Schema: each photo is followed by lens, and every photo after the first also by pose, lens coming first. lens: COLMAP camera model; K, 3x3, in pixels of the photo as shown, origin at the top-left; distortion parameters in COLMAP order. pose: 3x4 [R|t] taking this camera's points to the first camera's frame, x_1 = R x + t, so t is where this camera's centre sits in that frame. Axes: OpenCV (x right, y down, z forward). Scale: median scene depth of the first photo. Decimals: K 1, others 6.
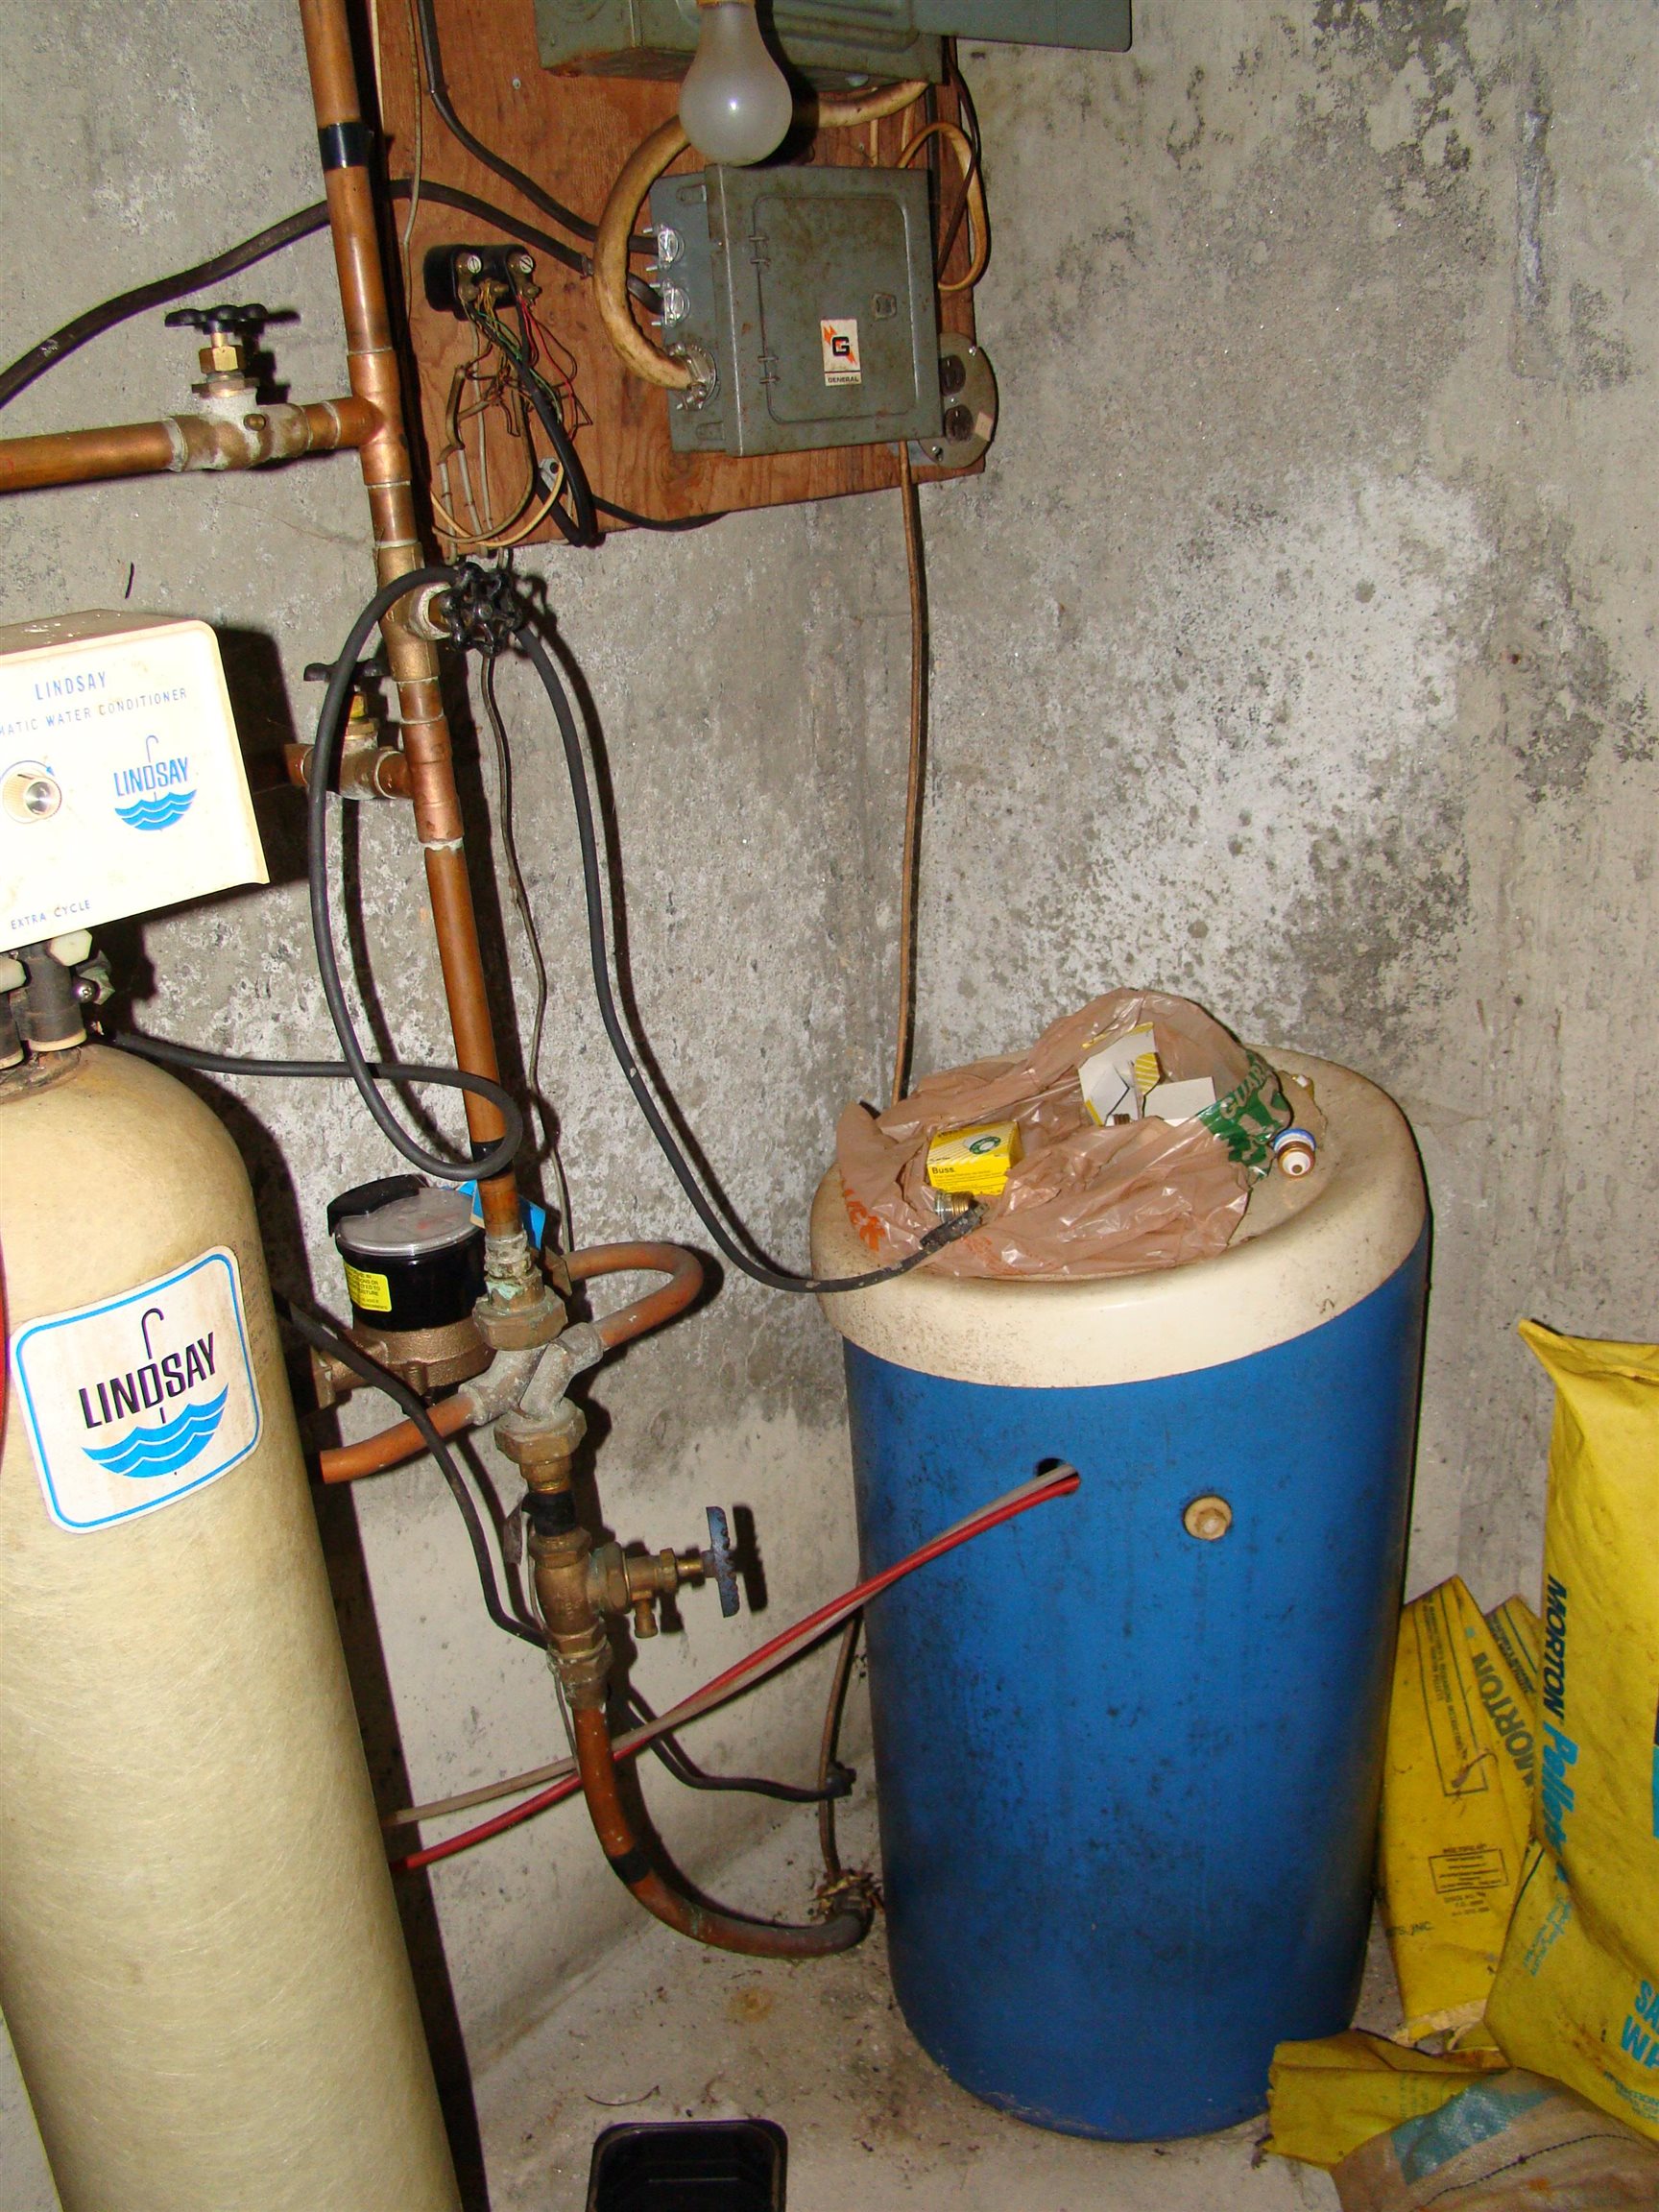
lens RADIAL K [[2041.1, 0, 829.5], [0, 2041.1, 1106.0], [0, 0, 1]] dist [-0.194044, 0.148749]
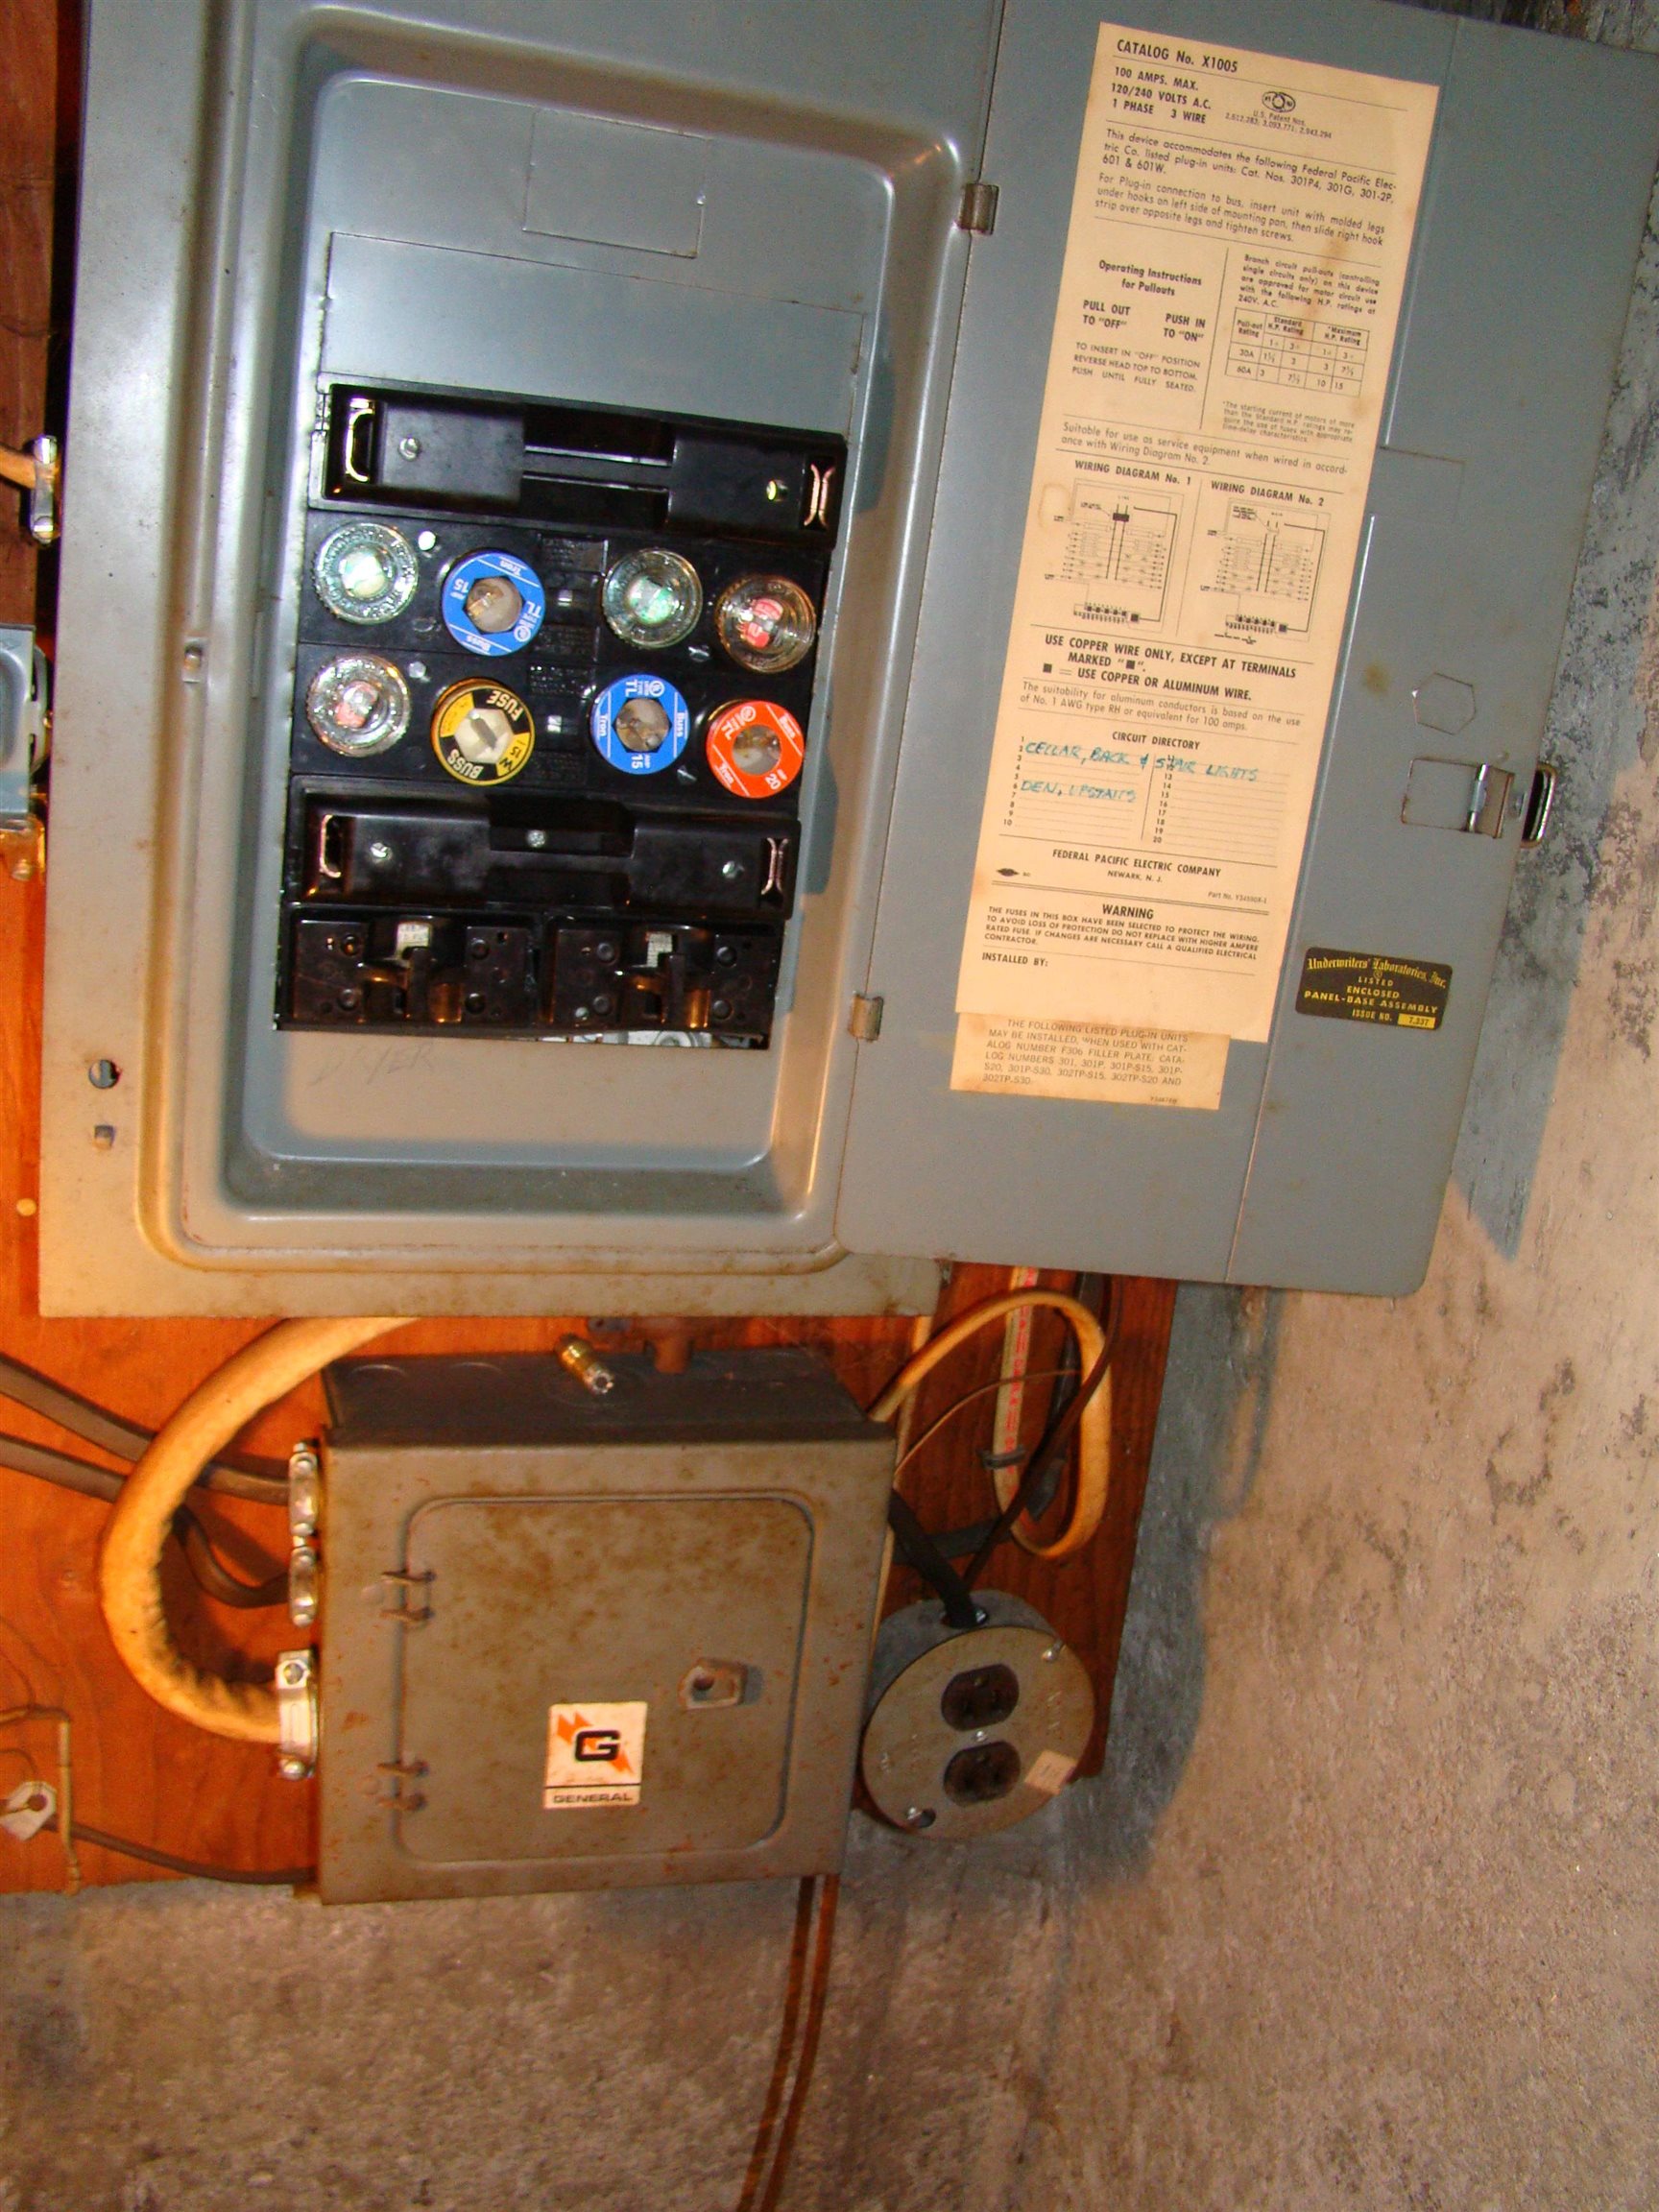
lens RADIAL K [[2041.1, 0, 829.5], [0, 2041.1, 1106.0], [0, 0, 1]] dist [-0.194044, 0.148749]
pose [[0.859261, 0.292842, -0.419421, 0.222913], [-0.328784, 0.944297, -0.014261, -0.538779], [0.391882, 0.150153, 0.907680, 0.509818]]
